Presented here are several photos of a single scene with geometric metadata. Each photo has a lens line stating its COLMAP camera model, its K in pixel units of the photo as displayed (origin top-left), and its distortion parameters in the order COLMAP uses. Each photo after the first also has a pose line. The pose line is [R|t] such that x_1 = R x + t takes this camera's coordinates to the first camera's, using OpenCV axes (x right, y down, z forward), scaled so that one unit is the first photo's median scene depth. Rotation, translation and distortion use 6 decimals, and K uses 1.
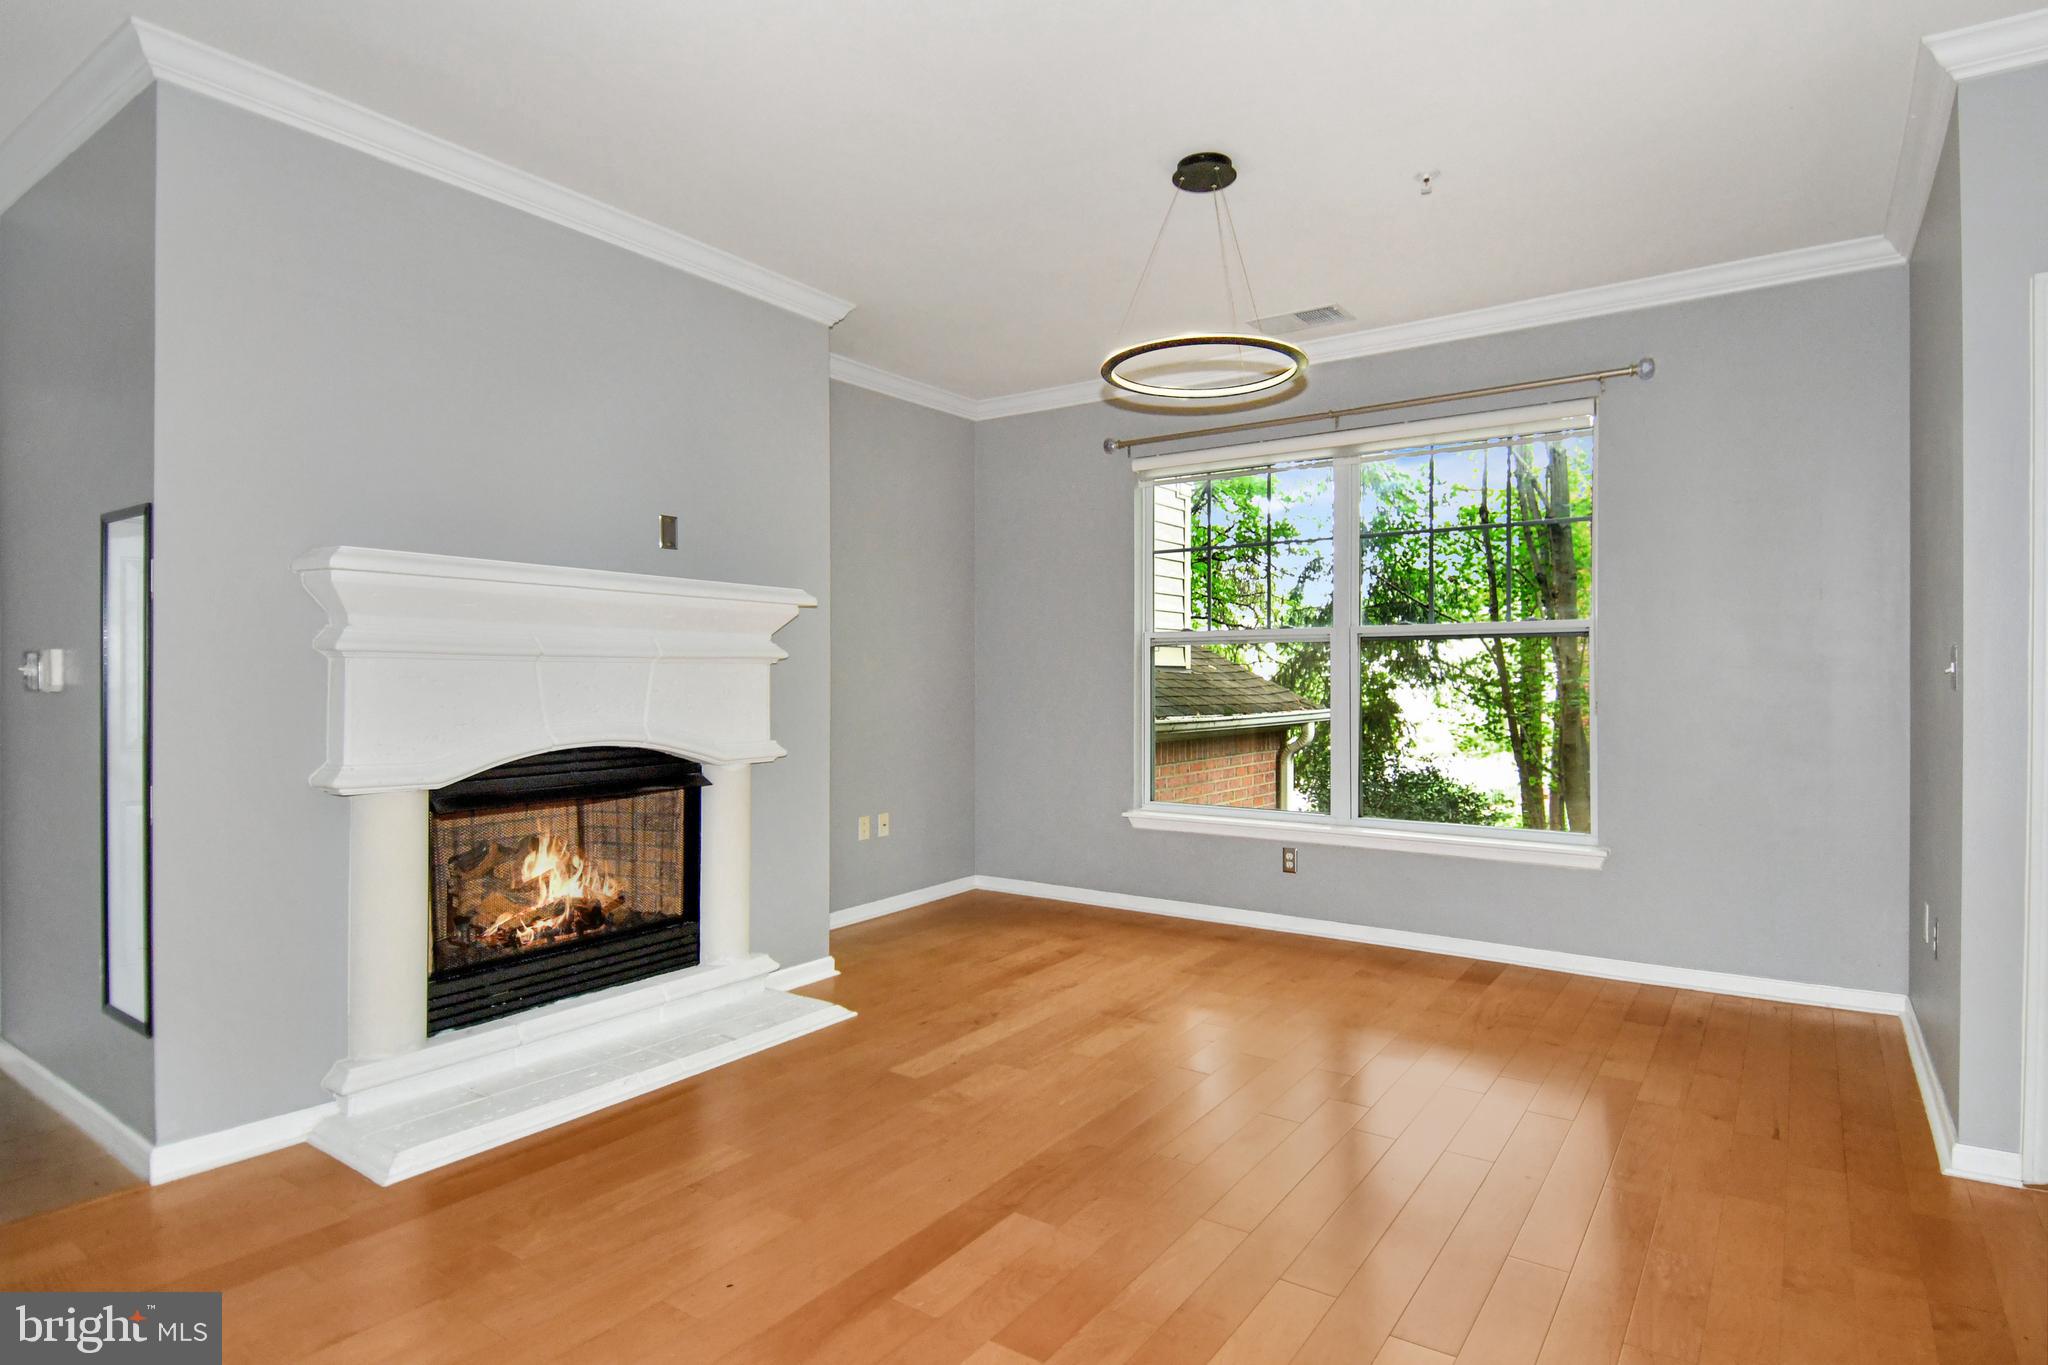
lens RADIAL K [[1086.2, 0, 1040.9], [0, 1086.2, 677.6], [0, 0, 1]] dist [0.011231, -0.001259]
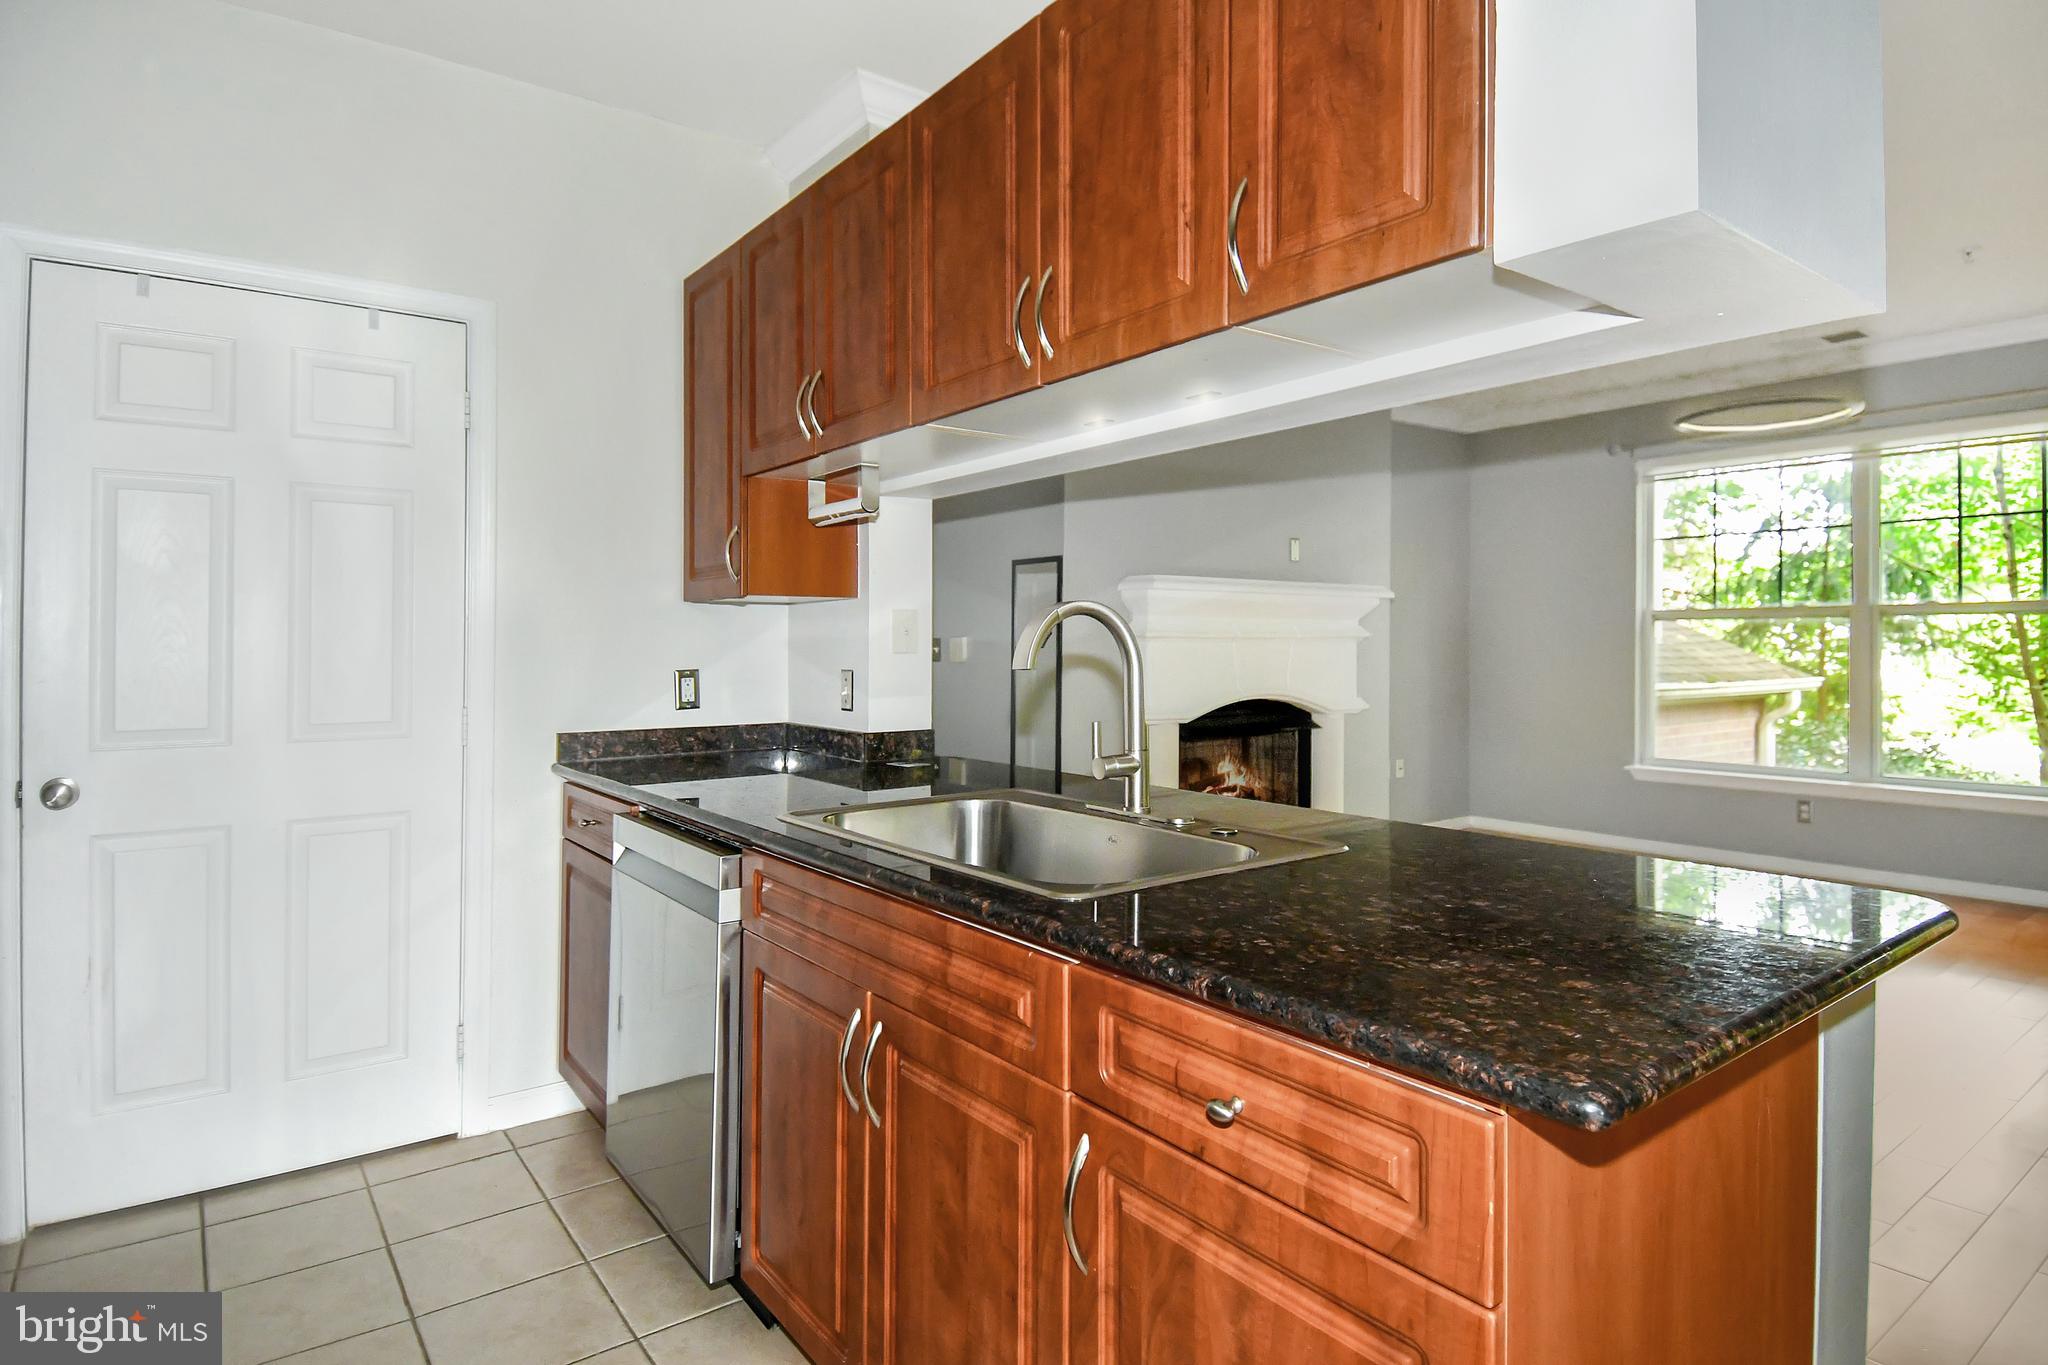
lens RADIAL K [[1087.1, 0, 991.7], [0, 1087.1, 627.6], [0, 0, 1]] dist [0.011178, -0.003451]
pose [[0.941303, -0.001243, -0.337561, -0.217395], [-0.001585, 0.999966, -0.008101, -0.017522], [0.337560, 0.008160, 0.941269, -0.433858]]
